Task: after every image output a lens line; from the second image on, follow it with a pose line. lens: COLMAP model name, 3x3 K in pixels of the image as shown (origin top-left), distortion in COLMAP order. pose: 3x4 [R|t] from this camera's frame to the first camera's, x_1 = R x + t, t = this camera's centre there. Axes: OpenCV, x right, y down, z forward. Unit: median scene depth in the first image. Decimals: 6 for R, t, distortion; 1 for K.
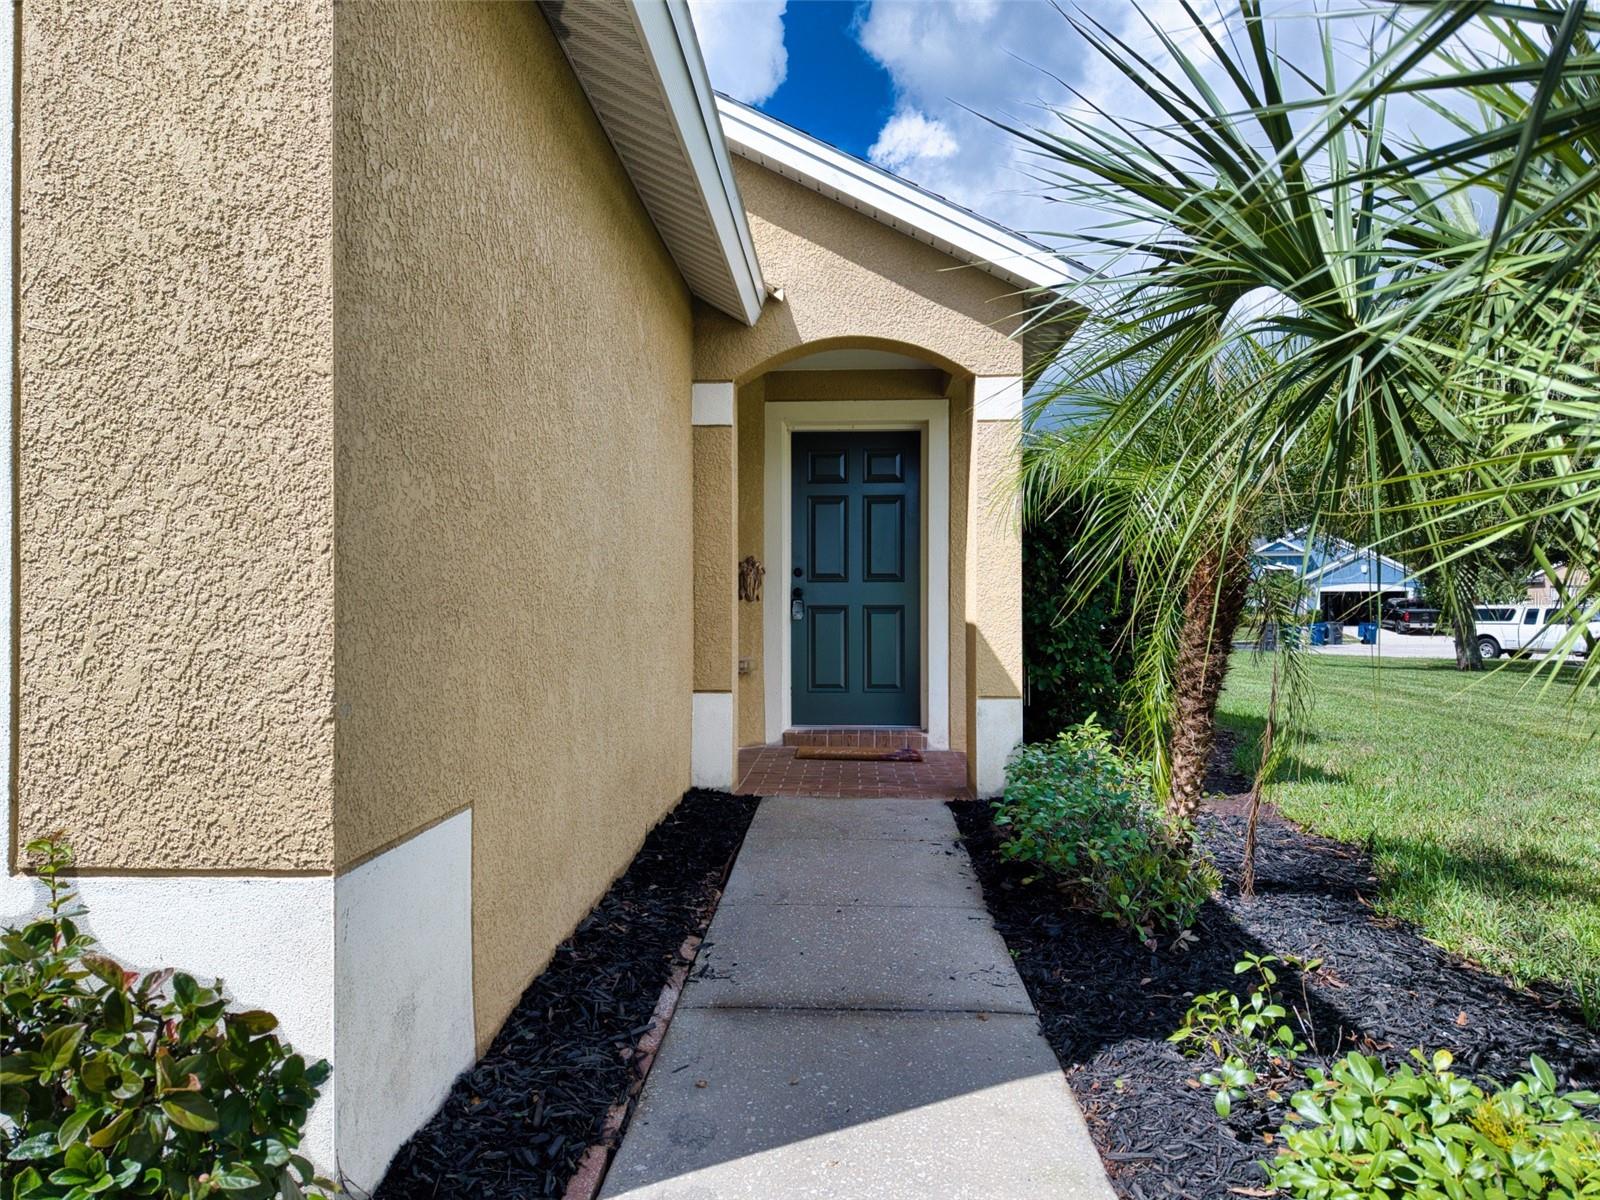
lens RADIAL K [[1050.8, 0, 800.0], [0, 1050.8, 600.0], [0, 0, 1]] dist [0.002465, 0.000391]
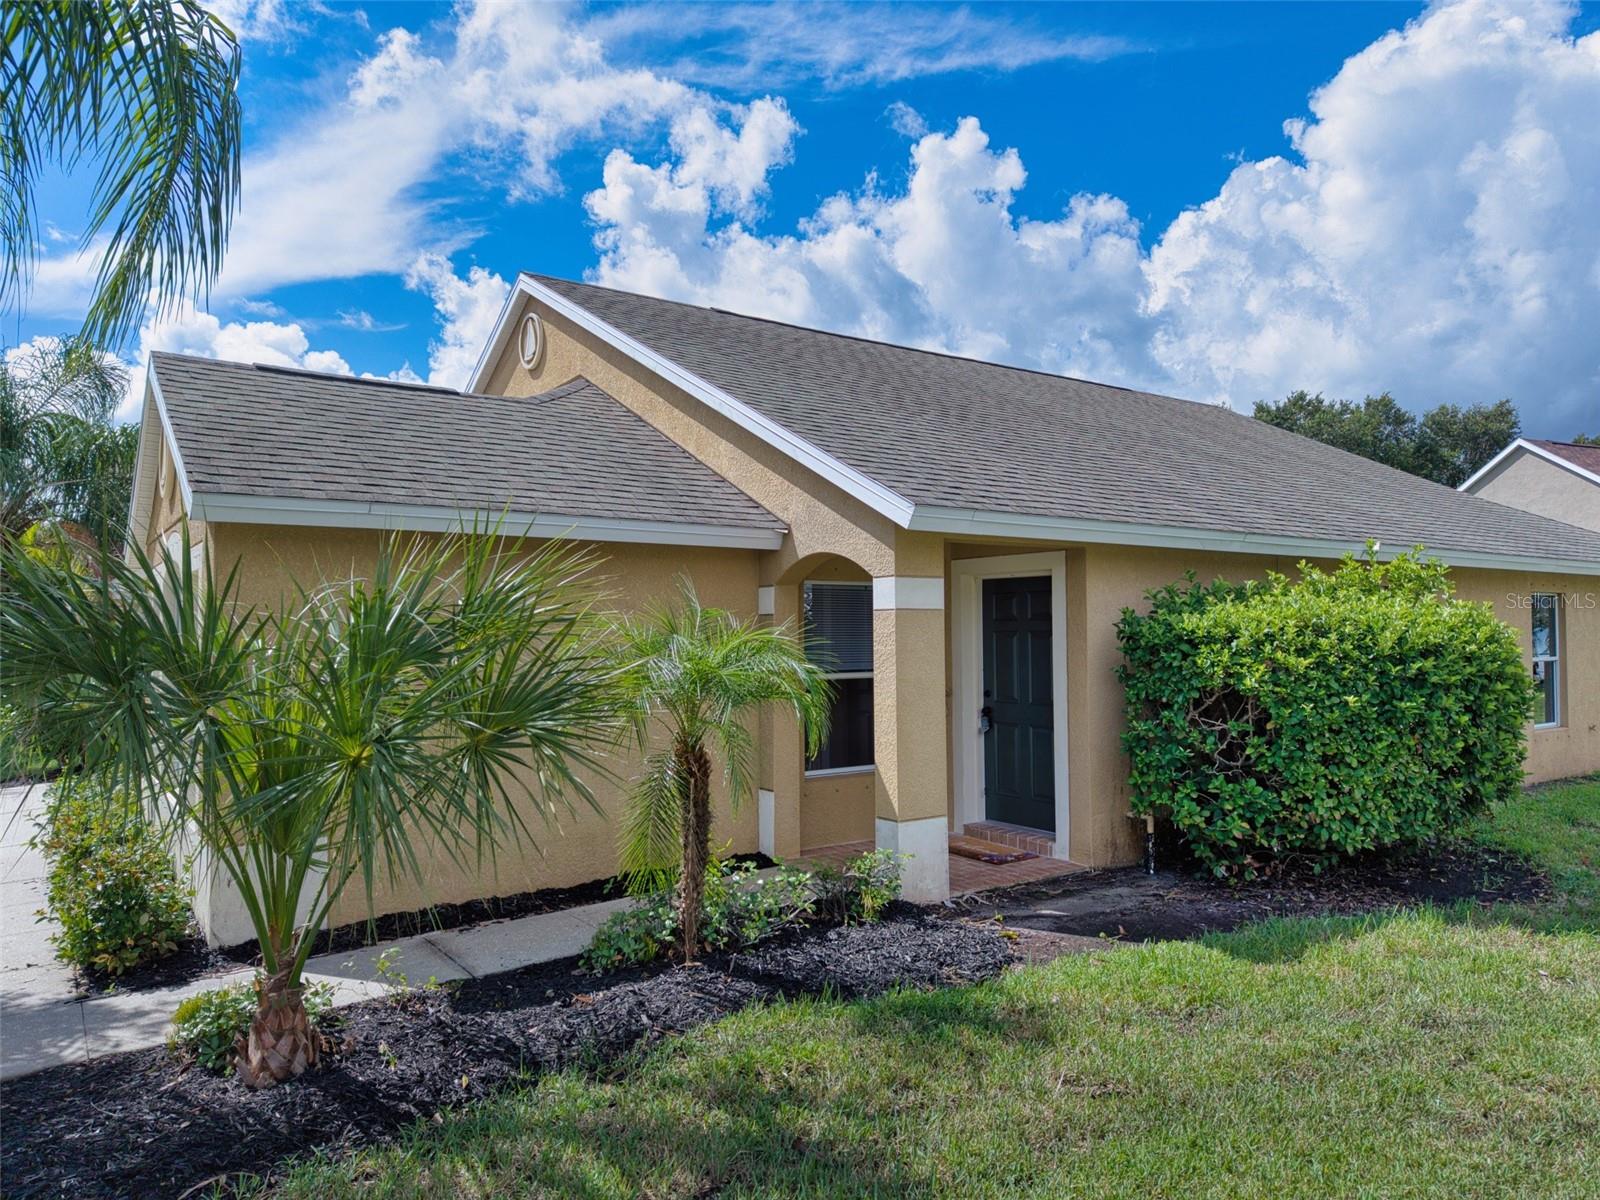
lens RADIAL K [[1050.8, 0, 800.0], [0, 1050.8, 600.0], [0, 0, 1]] dist [0.002465, 0.000391]
pose [[0.607938, -0.028777, -0.793463, 1.162287], [0.012601, 0.999567, -0.026597, -0.148115], [0.793885, 0.006171, 0.608037, 0.118356]]
